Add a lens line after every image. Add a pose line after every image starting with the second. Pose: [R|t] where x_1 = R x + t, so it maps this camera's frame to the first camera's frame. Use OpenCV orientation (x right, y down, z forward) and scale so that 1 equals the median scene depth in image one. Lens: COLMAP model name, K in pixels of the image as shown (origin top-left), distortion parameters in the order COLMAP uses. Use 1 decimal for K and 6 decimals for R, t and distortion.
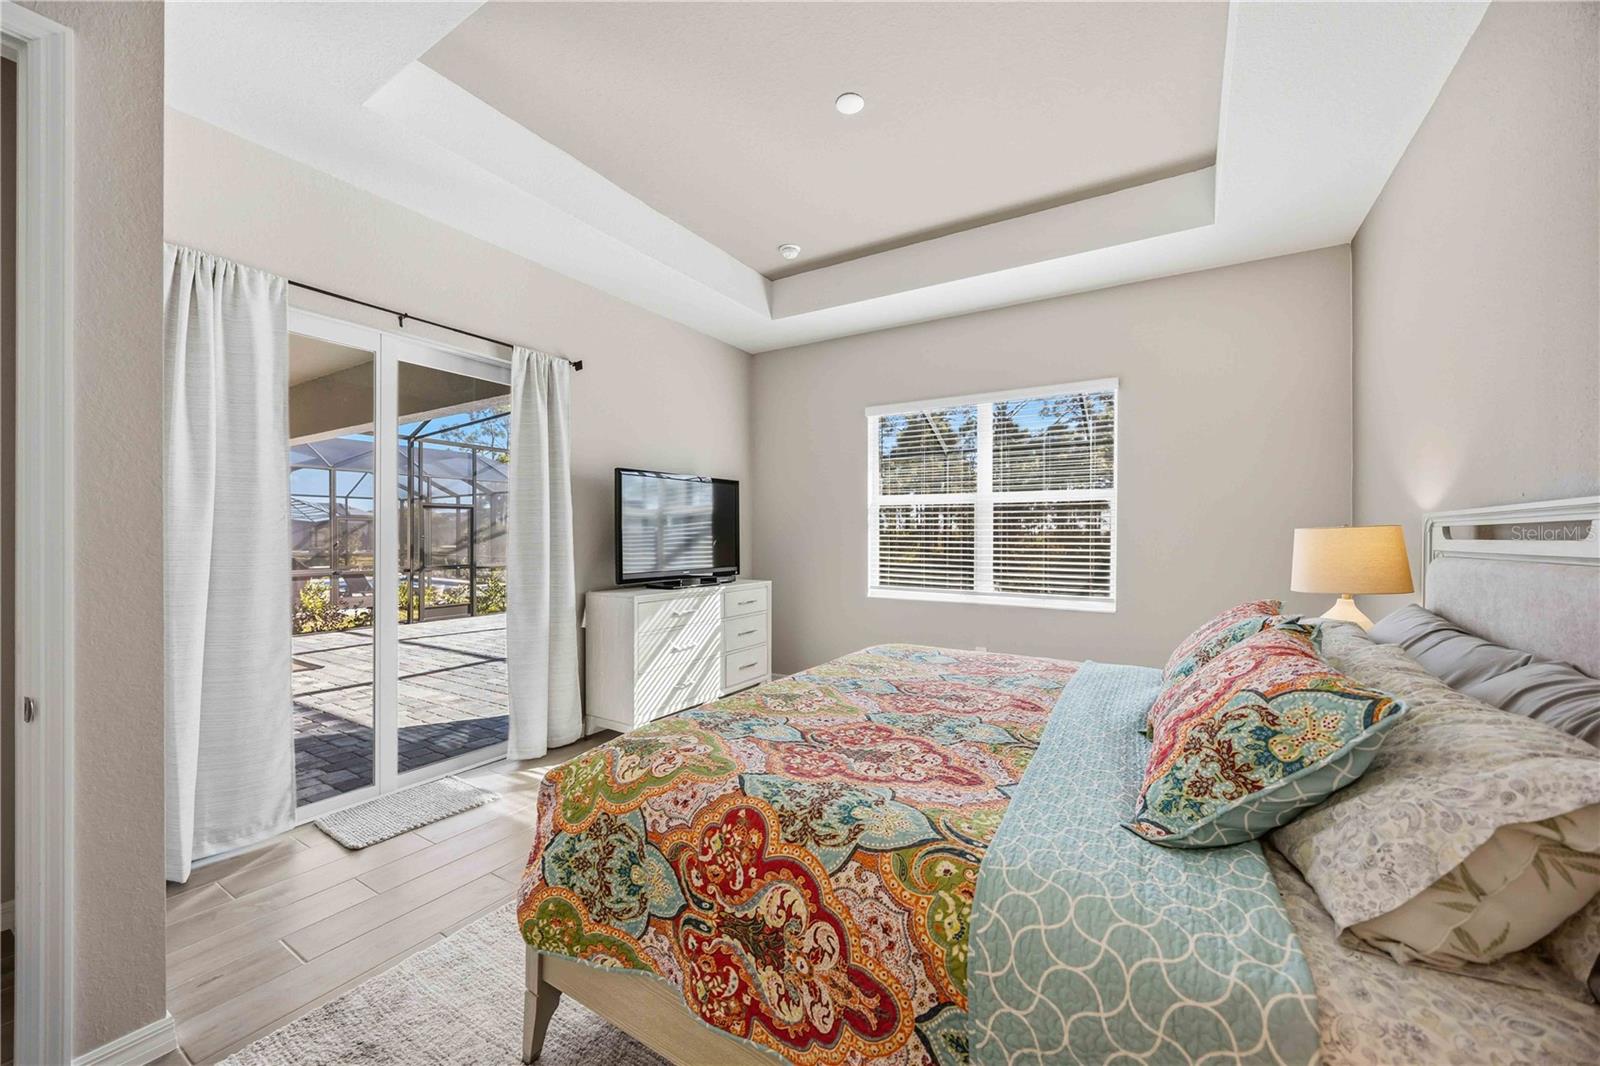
lens RADIAL K [[615.4, 0, 800.8], [0, 615.4, 535.9], [0, 0, 1]] dist [-0.001524, -0.000372]
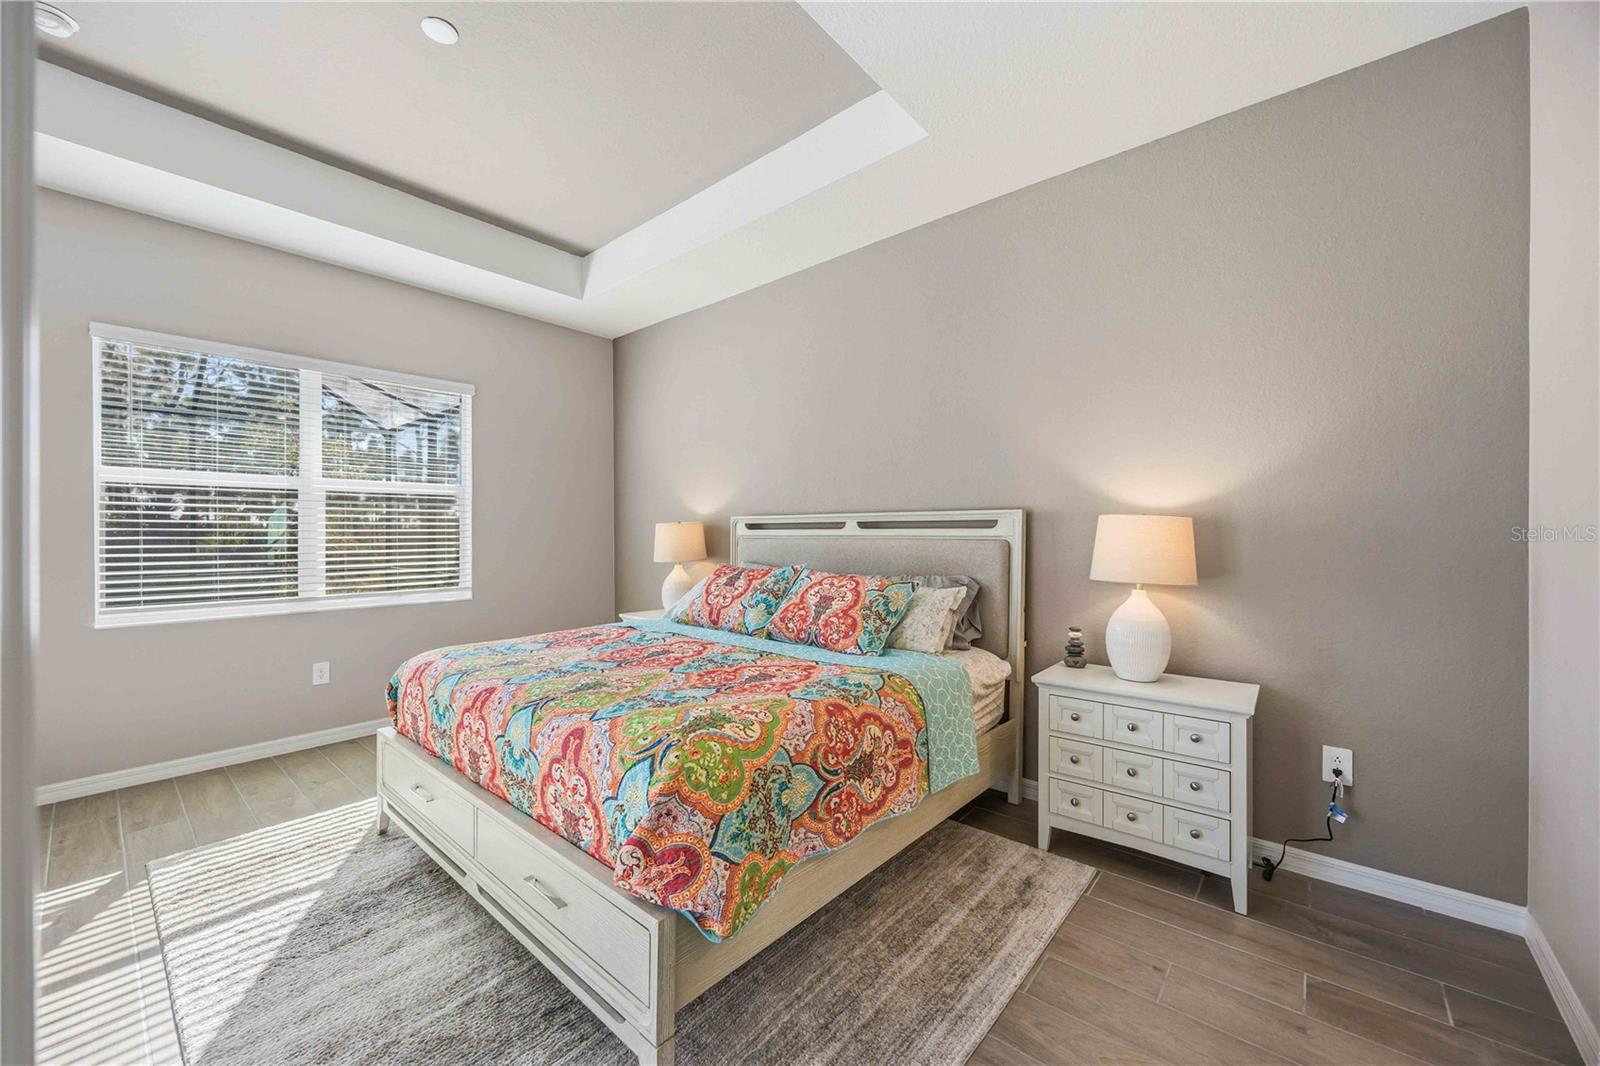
lens RADIAL K [[615.4, 0, 801.5], [0, 615.4, 530.4], [0, 0, 1]] dist [-0.001524, -0.000372]
pose [[0.146014, -0.002092, 0.989280, -1.618620], [0.002679, 0.999995, 0.001719, 0.006565], [-0.989279, 0.002399, 0.146019, 0.847447]]
